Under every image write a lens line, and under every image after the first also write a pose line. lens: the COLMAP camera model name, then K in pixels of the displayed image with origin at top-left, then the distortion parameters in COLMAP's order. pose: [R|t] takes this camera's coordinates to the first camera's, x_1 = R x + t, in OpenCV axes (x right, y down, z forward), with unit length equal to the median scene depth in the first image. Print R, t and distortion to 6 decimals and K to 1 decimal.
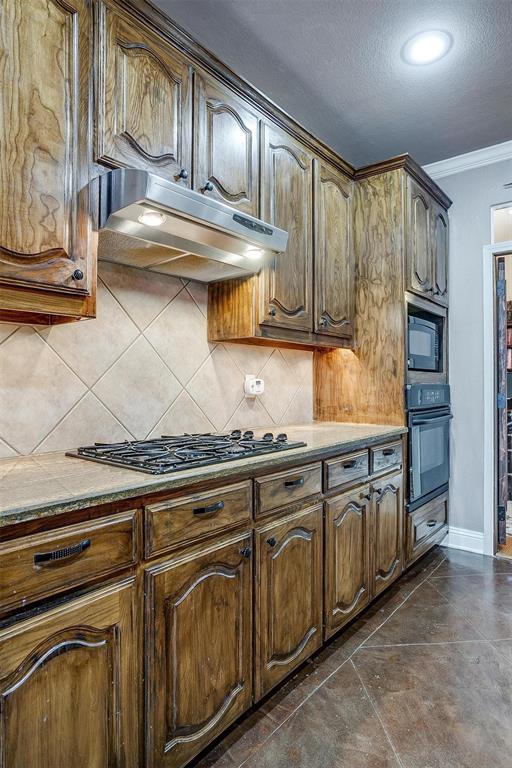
lens RADIAL K [[445.0, 0, 265.1], [0, 445.0, 376.2], [0, 0, 1]] dist [-0.035083, 0.013507]
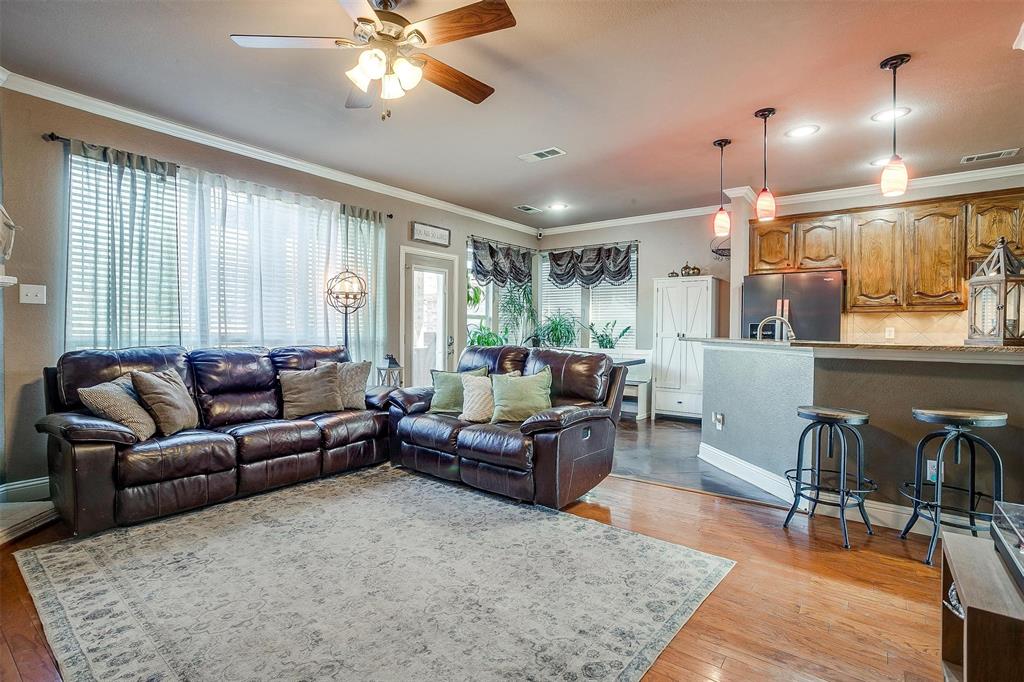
lens RADIAL K [[499.3, 0, 503.1], [0, 499.3, 332.8], [0, 0, 1]] dist [-0.047037, 0.023678]
pose [[0.022646, 0.002952, -0.999739, 1.681464], [0.003092, 0.999991, 0.003023, 0.003133], [0.999739, -0.003159, 0.022636, -1.316630]]
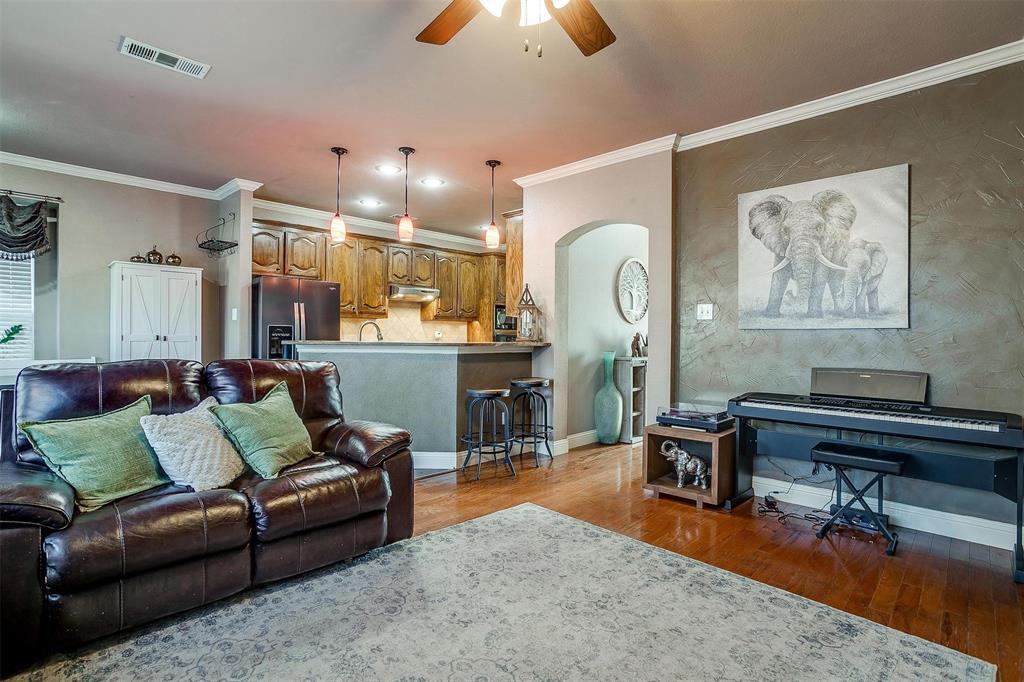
lens RADIAL K [[499.3, 0, 512.4], [0, 499.3, 338.6], [0, 0, 1]] dist [-0.047037, 0.023678]
pose [[0.996476, 0.005891, -0.083673, 0.740411], [-0.004353, 0.999819, 0.018547, -0.015036], [0.083767, -0.018117, 0.996321, -2.240174]]
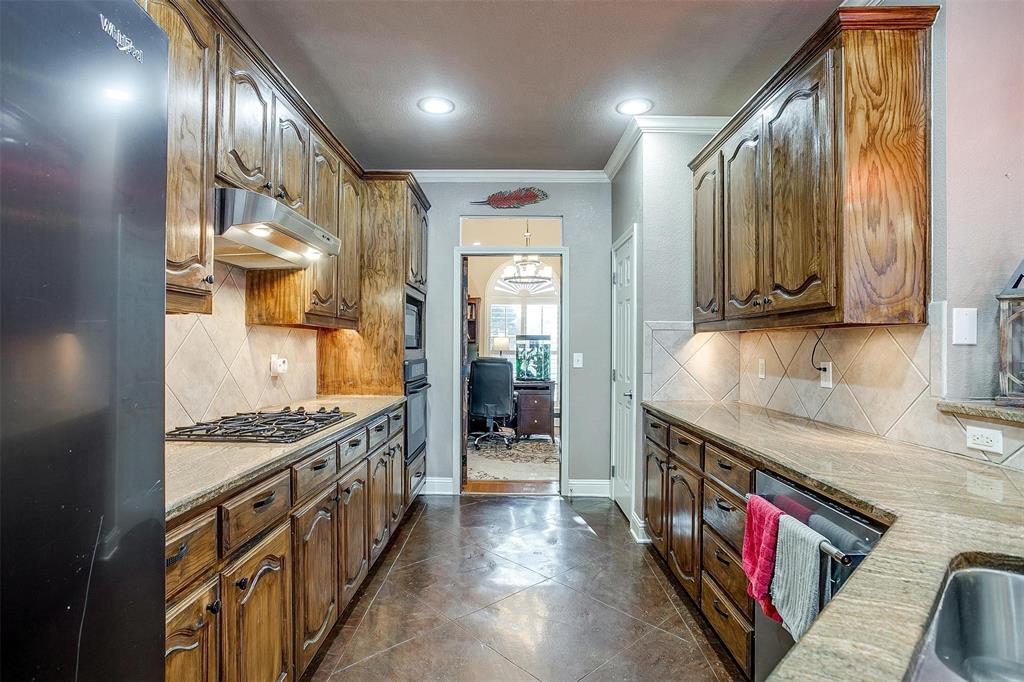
lens RADIAL K [[499.3, 0, 507.2], [0, 499.3, 341.6], [0, 0, 1]] dist [-0.047037, 0.023678]
pose [[0.790374, 0.009738, 0.612548, -0.315310], [-0.012494, 0.999922, 0.000225, -0.040788], [-0.612498, -0.007831, 0.790434, -0.261617]]
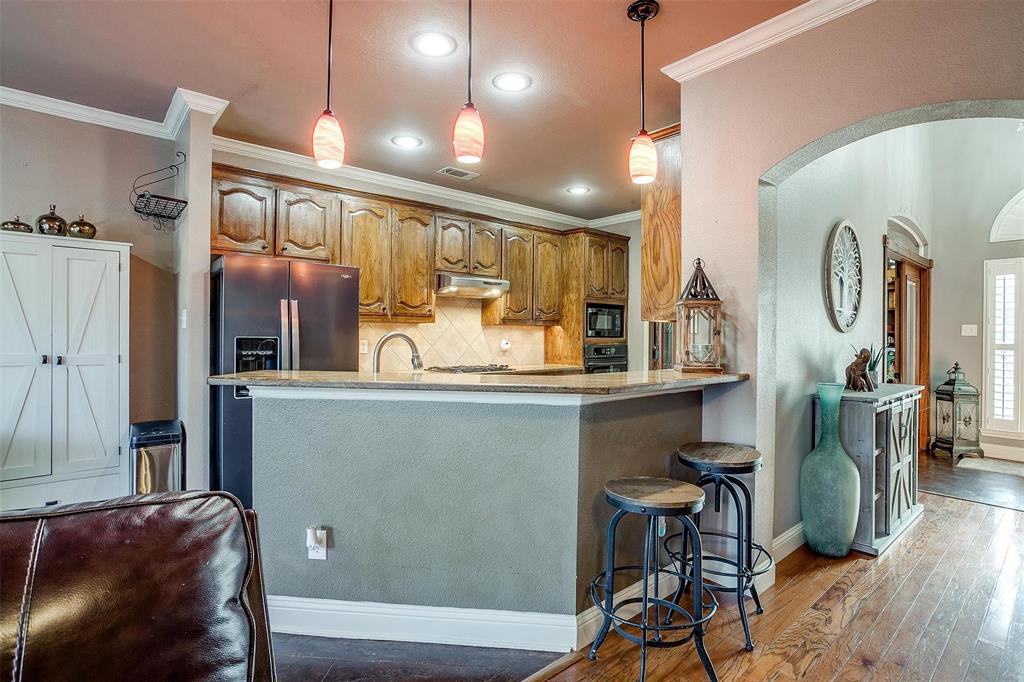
lens RADIAL K [[499.3, 0, 510.9], [0, 499.3, 338.7], [0, 0, 1]] dist [-0.047037, 0.023678]
pose [[0.982999, 0.006351, -0.183500, 0.430509], [-0.003055, 0.999829, 0.018238, -0.050604], [0.183584, -0.017368, 0.982851, -1.293248]]
